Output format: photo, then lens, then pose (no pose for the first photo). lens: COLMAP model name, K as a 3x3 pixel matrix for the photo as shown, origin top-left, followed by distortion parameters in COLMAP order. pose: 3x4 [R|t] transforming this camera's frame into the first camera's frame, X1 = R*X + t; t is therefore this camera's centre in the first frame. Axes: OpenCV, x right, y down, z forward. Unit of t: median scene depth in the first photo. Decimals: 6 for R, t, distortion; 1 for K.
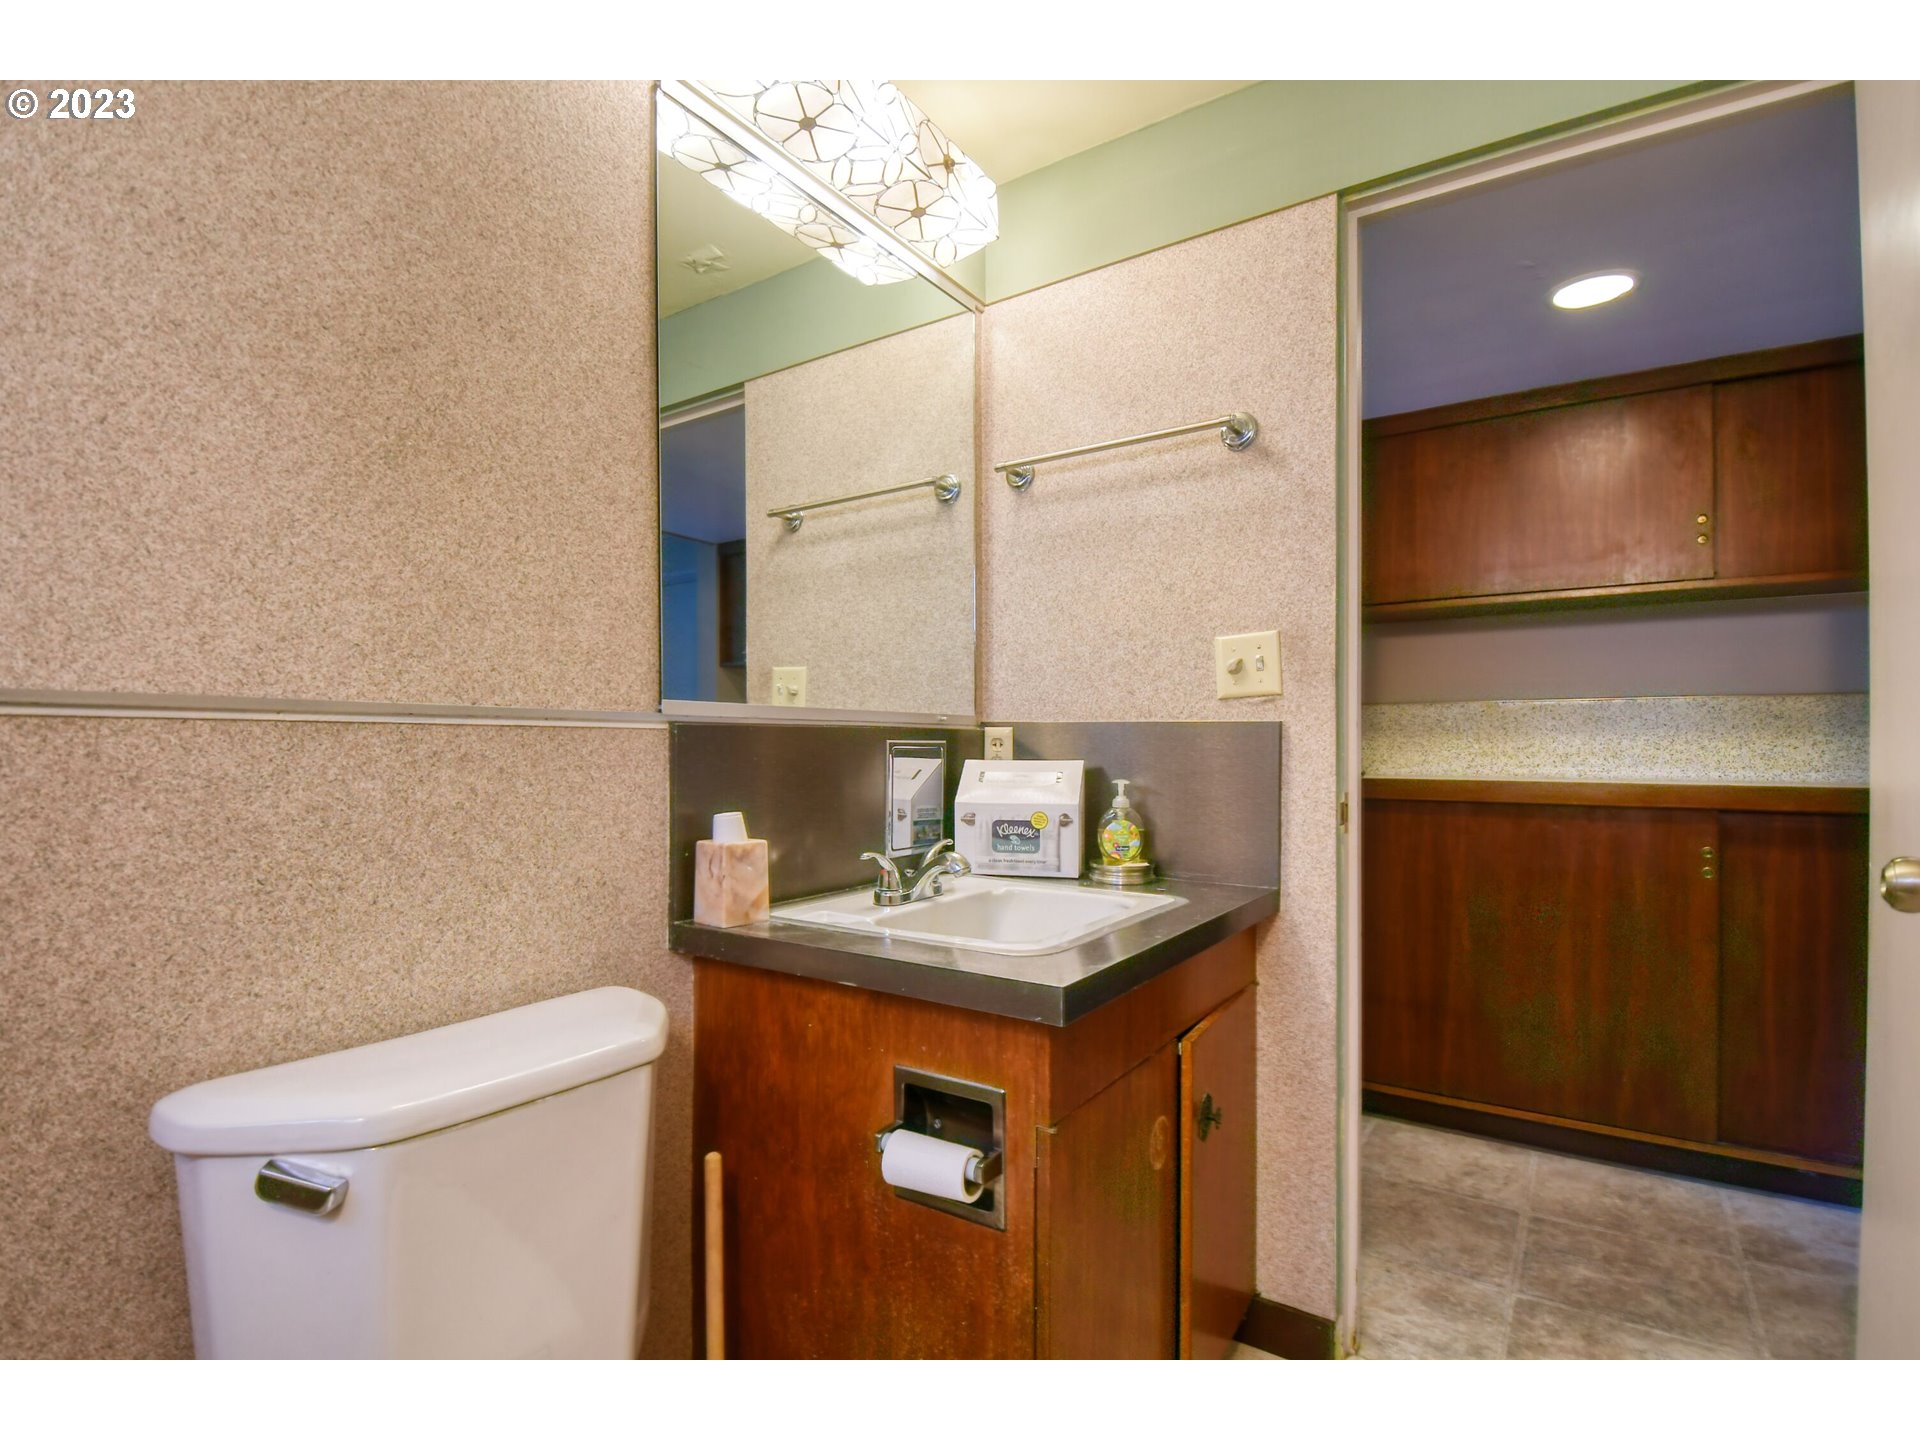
lens RADIAL K [[931.1, 0, 959.9], [0, 931.1, 735.7], [0, 0, 1]] dist [-0.009891, -0.005446]
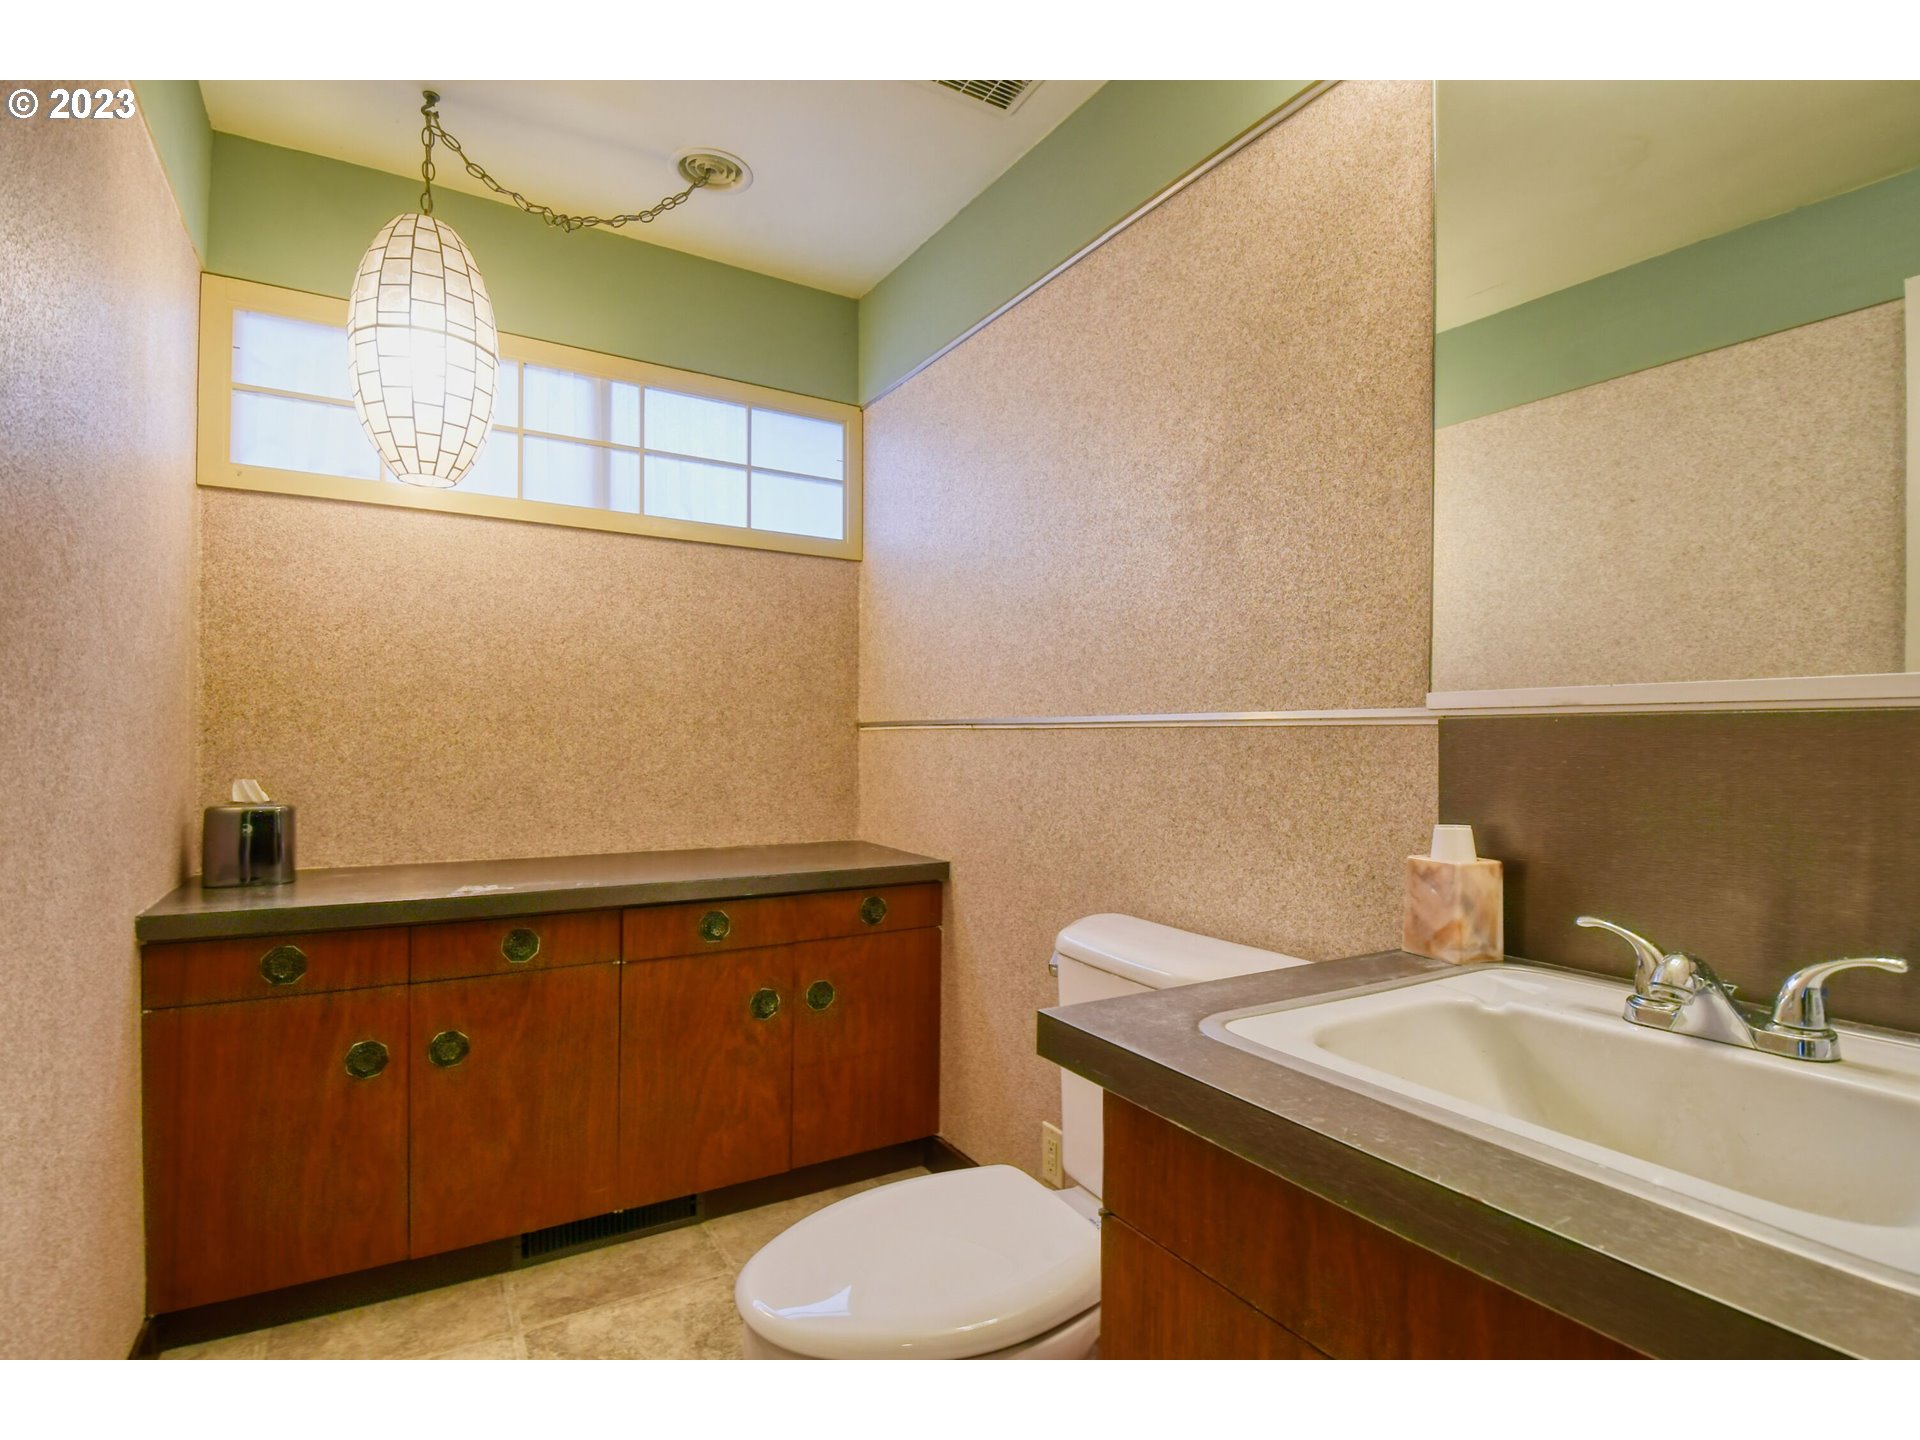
lens RADIAL K [[931.1, 0, 959.2], [0, 931.1, 722.8], [0, 0, 1]] dist [-0.009891, -0.005446]
pose [[-0.430647, -0.018920, -0.902322, 0.816452], [0.003426, 0.999739, -0.022597, 0.011400], [0.902514, -0.012823, -0.430469, 1.133880]]
